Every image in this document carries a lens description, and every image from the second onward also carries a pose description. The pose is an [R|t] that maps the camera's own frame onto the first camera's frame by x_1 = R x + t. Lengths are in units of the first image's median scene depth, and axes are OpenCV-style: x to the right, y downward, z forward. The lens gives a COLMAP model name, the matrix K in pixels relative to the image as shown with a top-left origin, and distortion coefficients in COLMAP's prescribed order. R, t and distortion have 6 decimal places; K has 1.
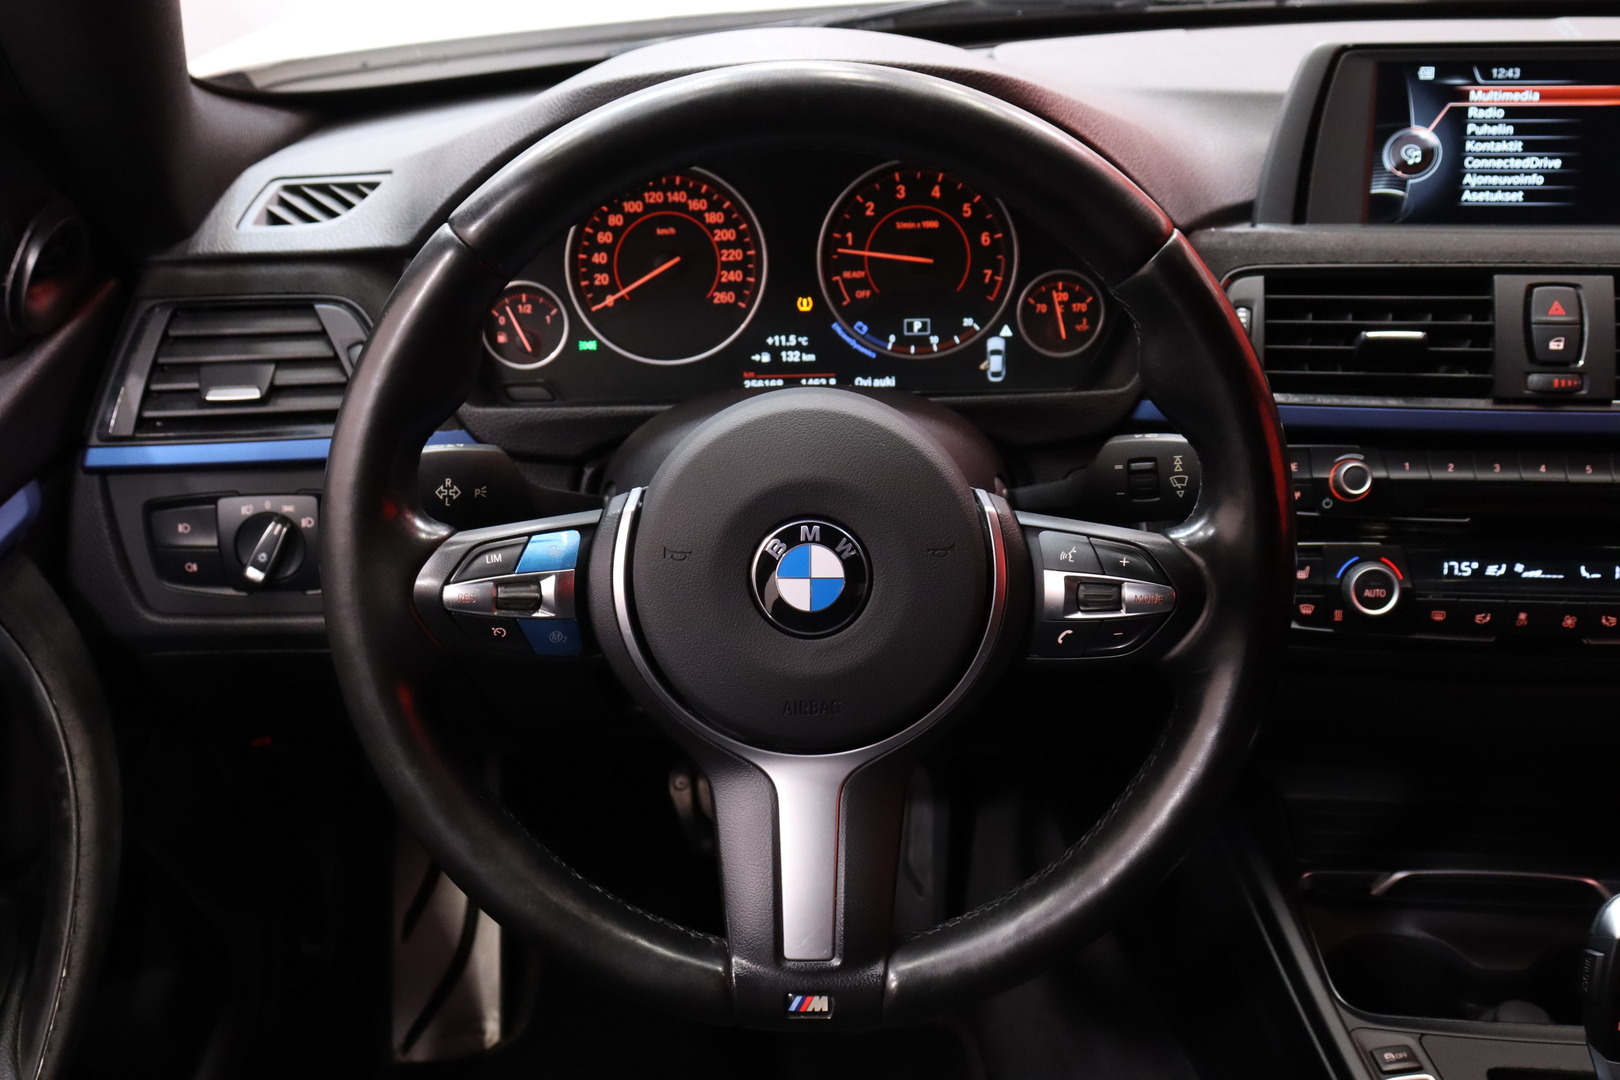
lens RADIAL K [[1914.9, 0, 810.0], [0, 1914.9, 540.0], [0, 0, 1]] dist [-0.021759, 0.060544]
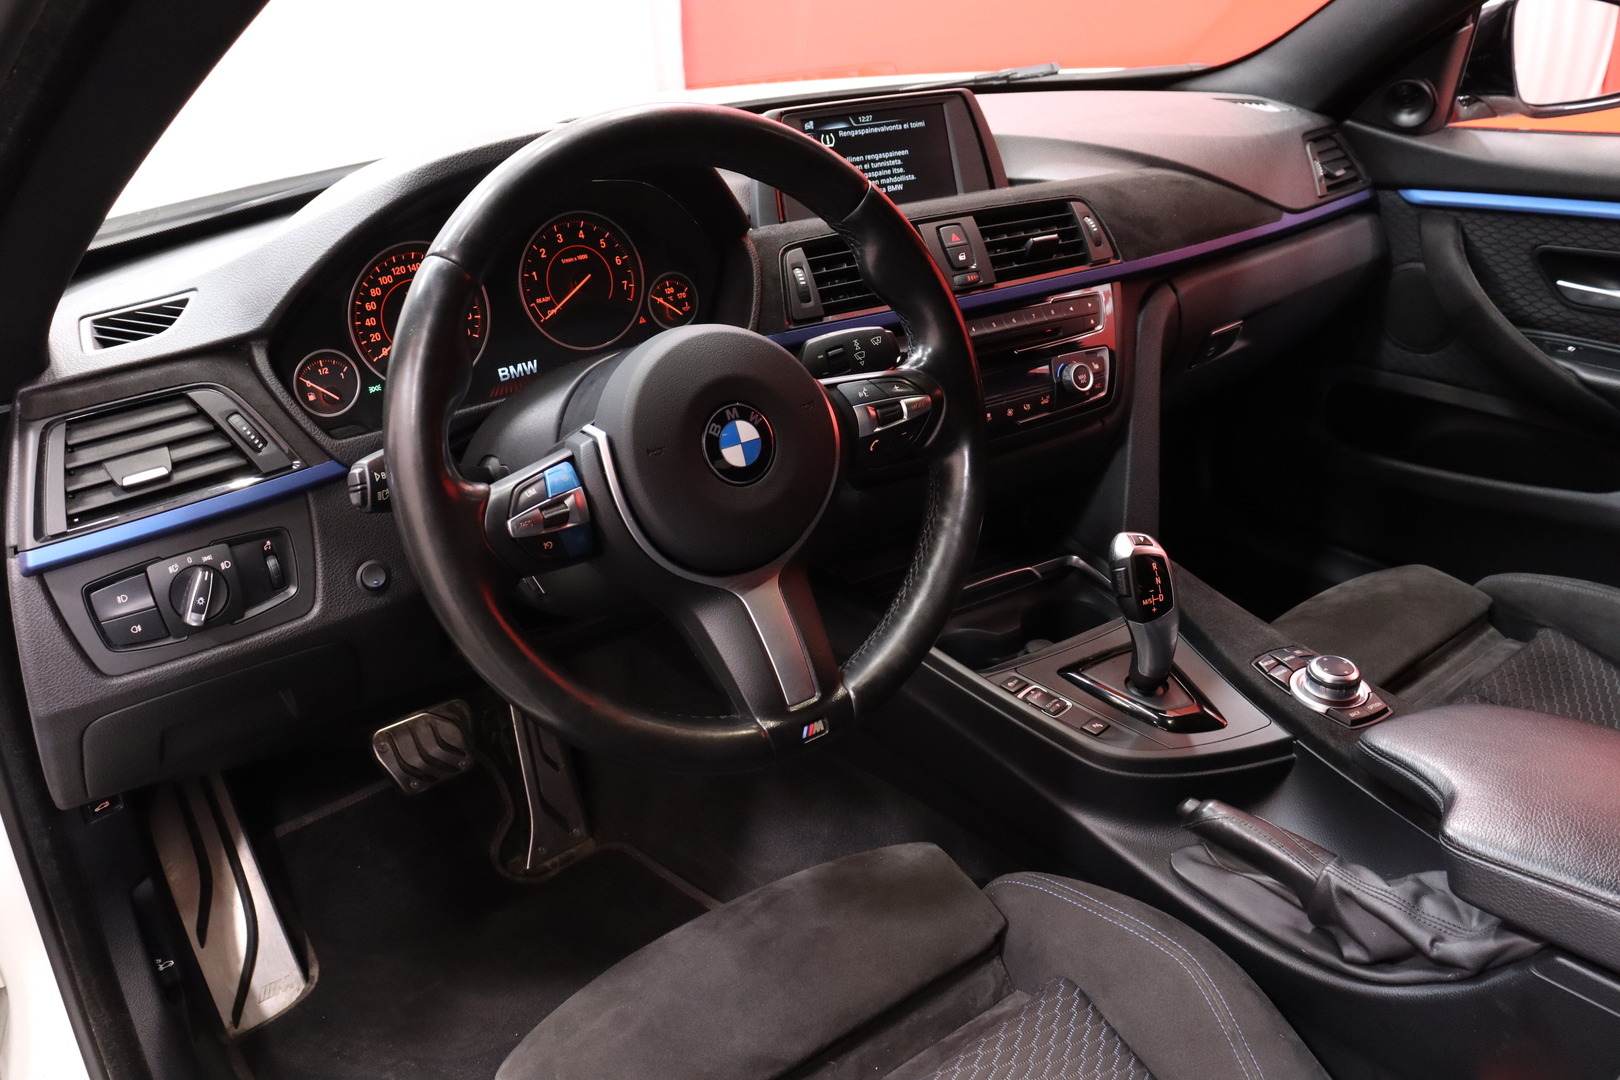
lens RADIAL K [[1304.2, 0, 810.0], [0, 1304.2, 540.0], [0, 0, 1]] dist [-0.193478, 0.171576]
pose [[0.811353, -0.268271, 0.519362, -0.363899], [0.285460, 0.957165, 0.048465, 0.042540], [-0.510116, 0.108935, 0.853179, 0.106289]]
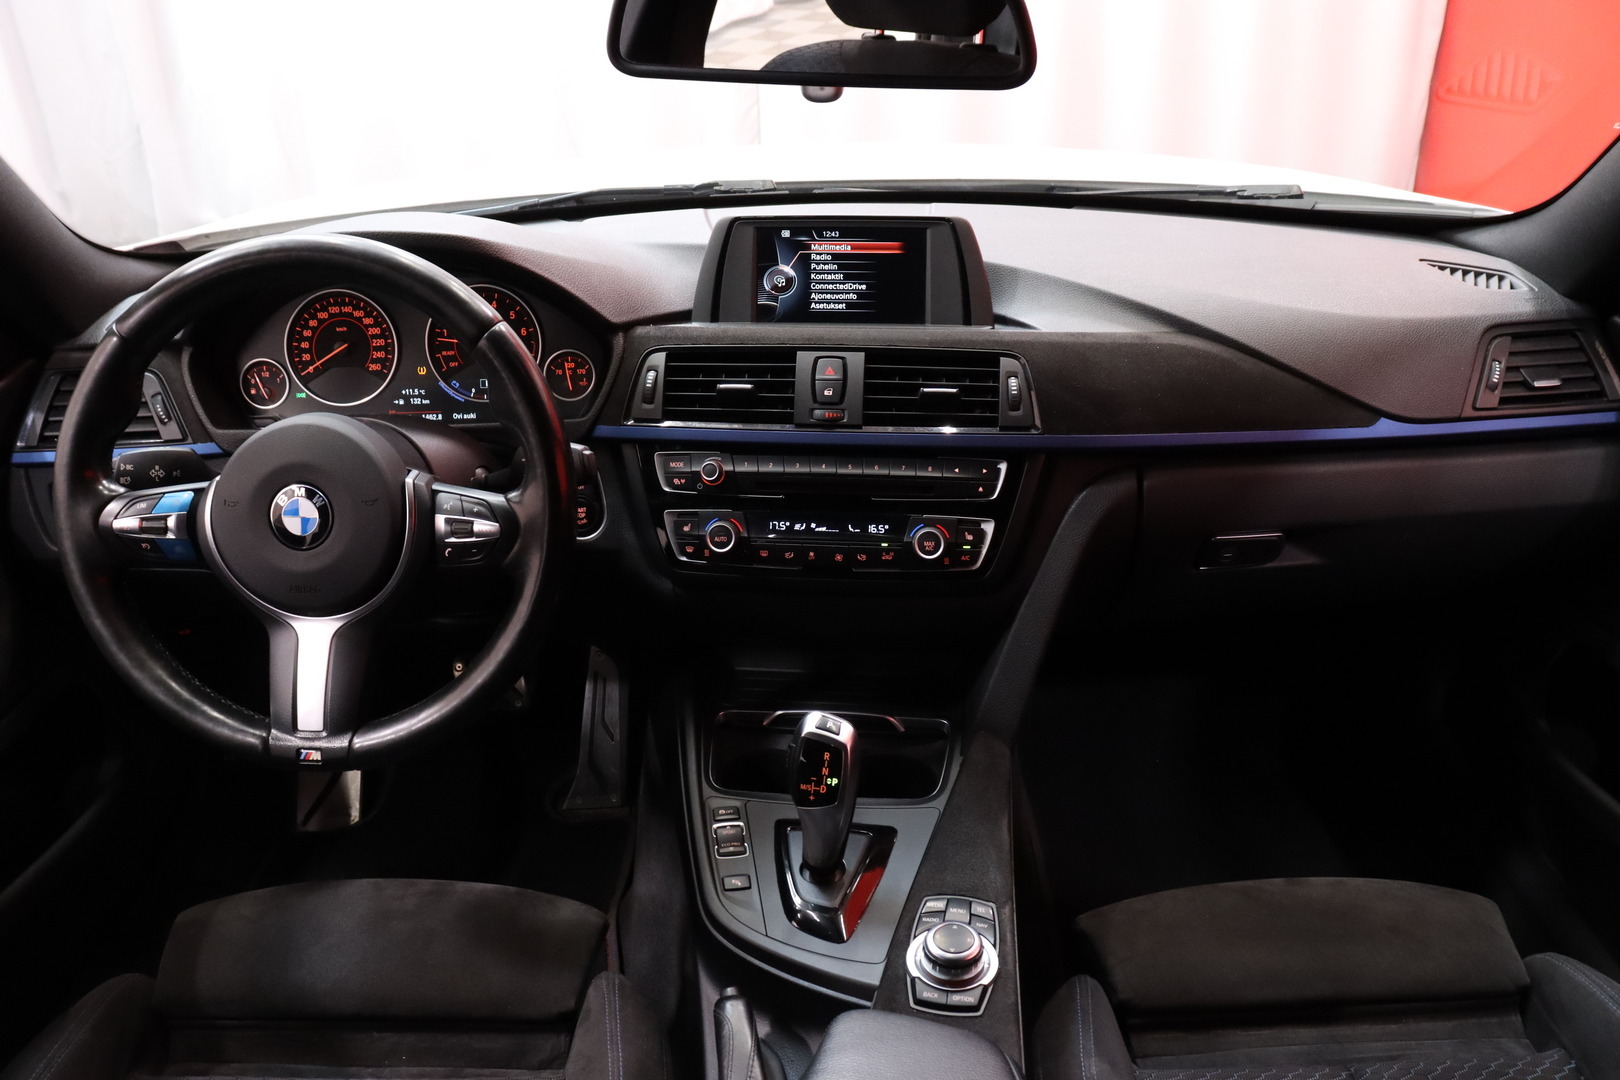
lens RADIAL K [[1304.2, 0, 810.0], [0, 1304.2, 540.0], [0, 0, 1]] dist [-0.193478, 0.171576]
pose [[0.999682, 0.008614, -0.023695, 0.379008], [-0.008797, 0.999932, -0.007634, 0.034583], [0.023627, 0.007840, 0.999690, -0.136497]]
